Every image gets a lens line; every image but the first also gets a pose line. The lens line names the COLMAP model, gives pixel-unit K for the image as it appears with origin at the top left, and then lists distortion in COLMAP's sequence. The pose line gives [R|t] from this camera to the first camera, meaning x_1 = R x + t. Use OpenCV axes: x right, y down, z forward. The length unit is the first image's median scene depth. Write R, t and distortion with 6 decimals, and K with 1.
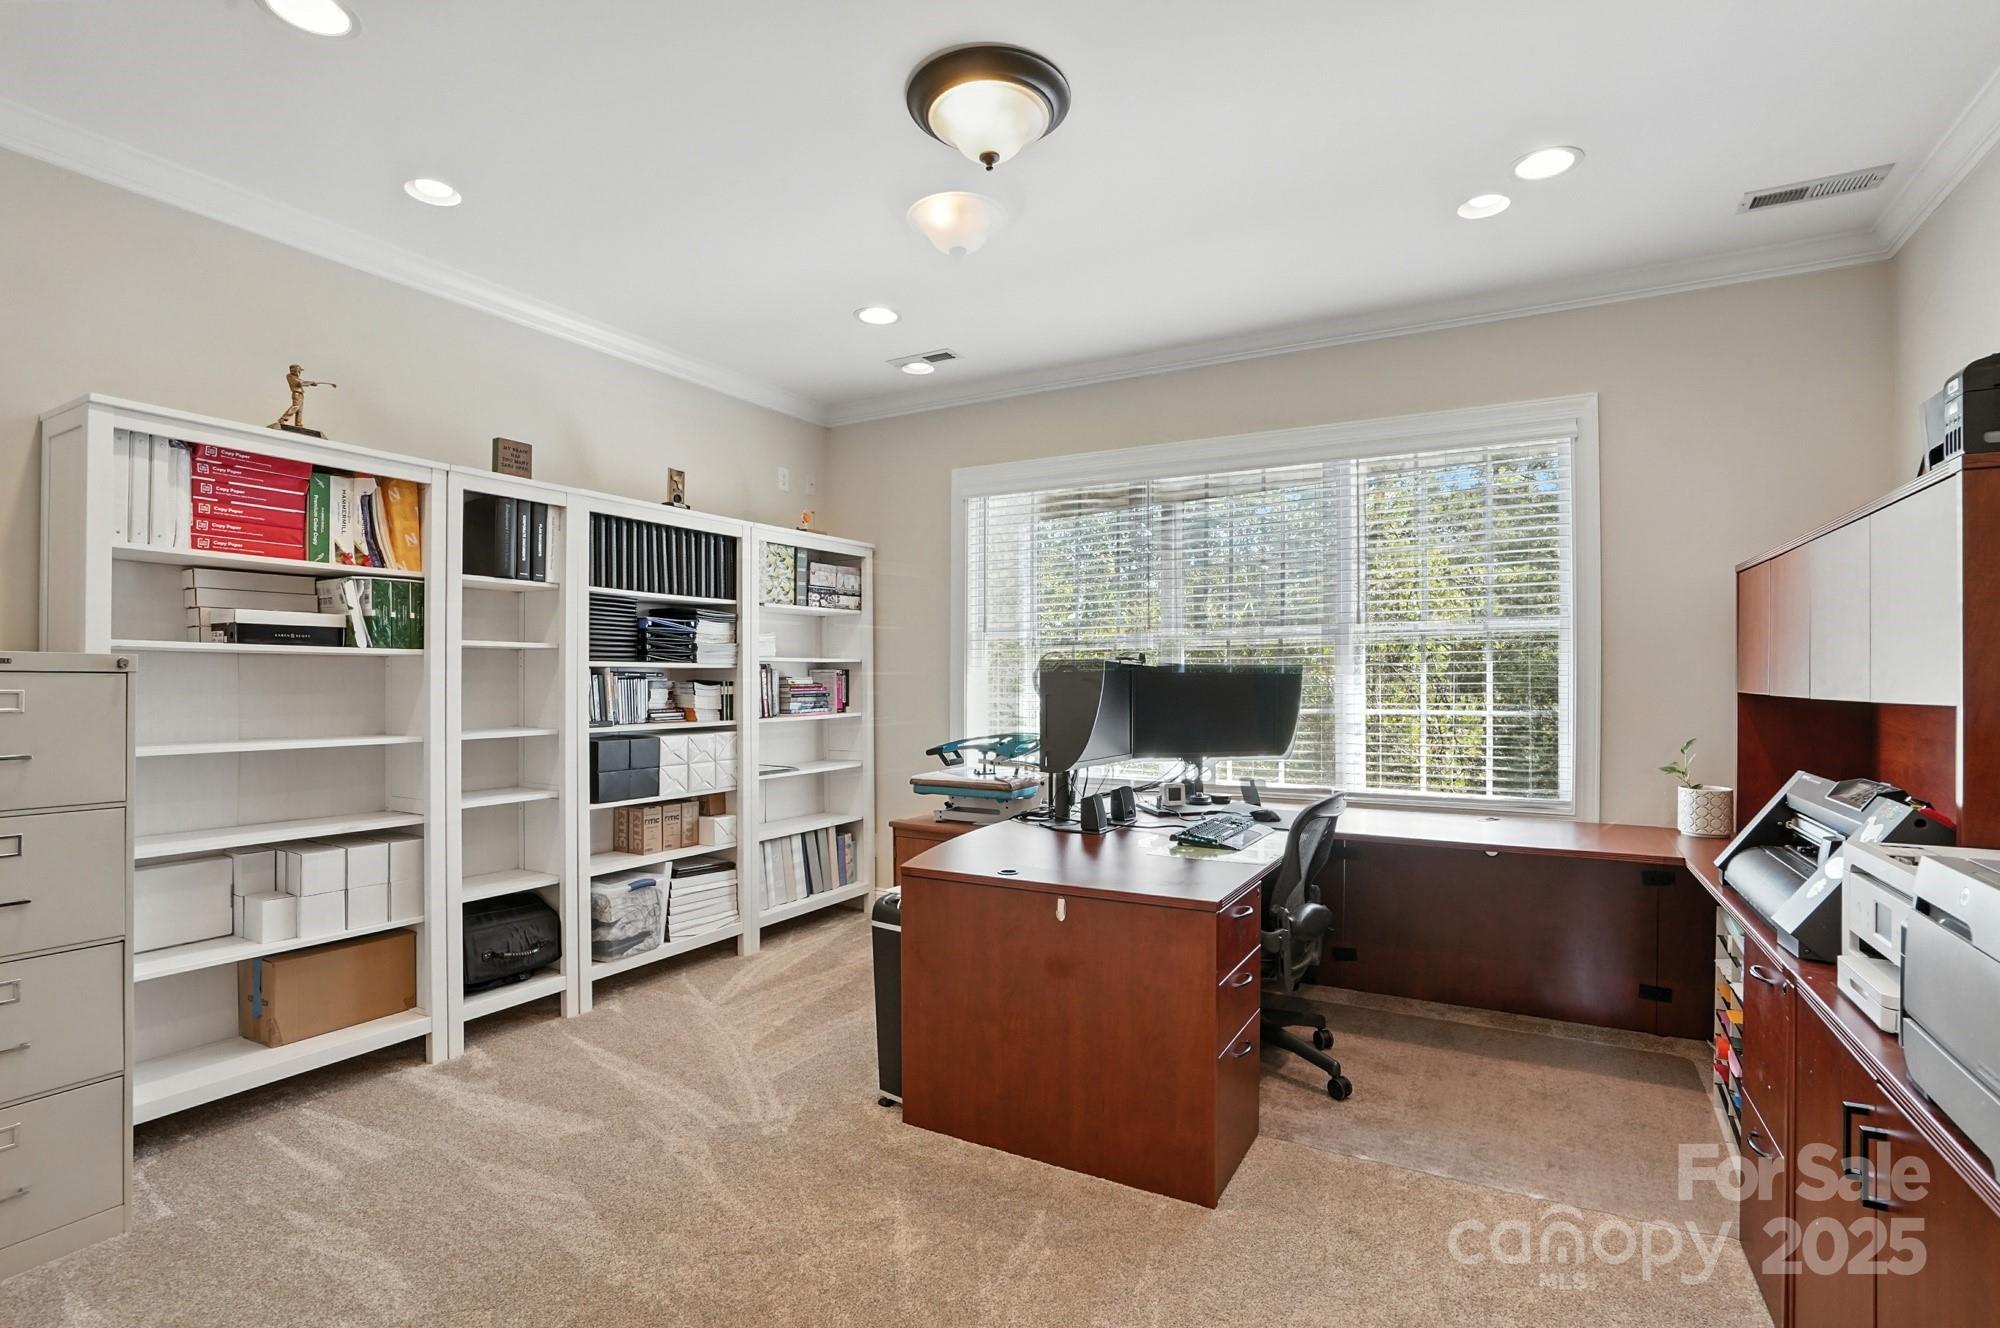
lens RADIAL K [[925.4, 0, 1000.9], [0, 925.4, 664.5], [0, 0, 1]] dist [-0.019894, 0.007467]
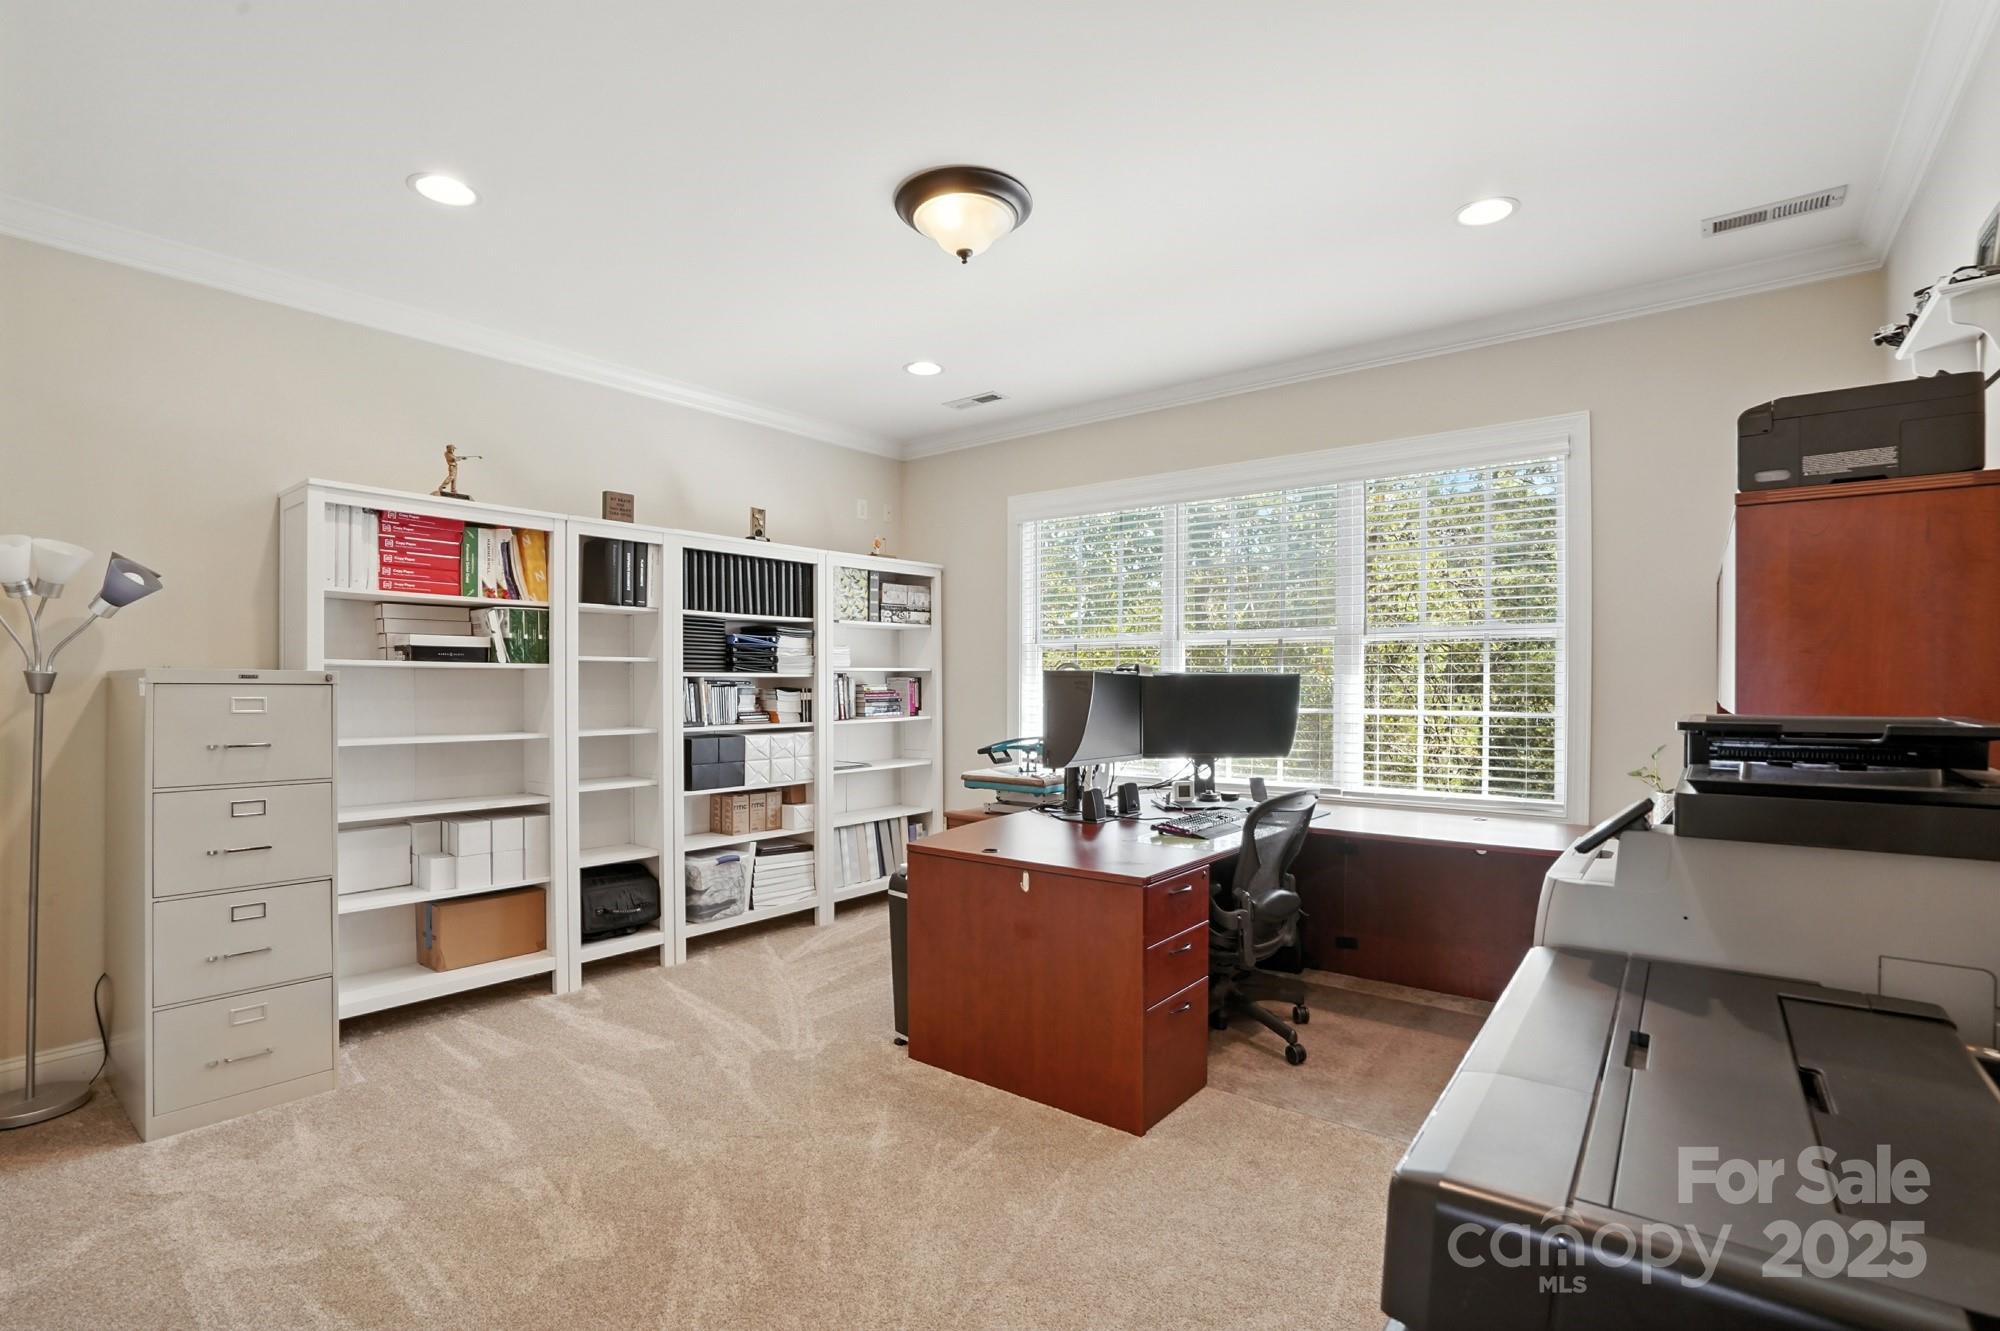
lens RADIAL K [[925.4, 0, 1009.9], [0, 925.4, 674.7], [0, 0, 1]] dist [-0.019894, 0.007467]
pose [[0.988217, -0.002537, -0.153041, 0.190468], [0.003631, 0.999970, 0.006870, -0.008648], [0.153019, -0.007345, 0.988196, -0.149340]]
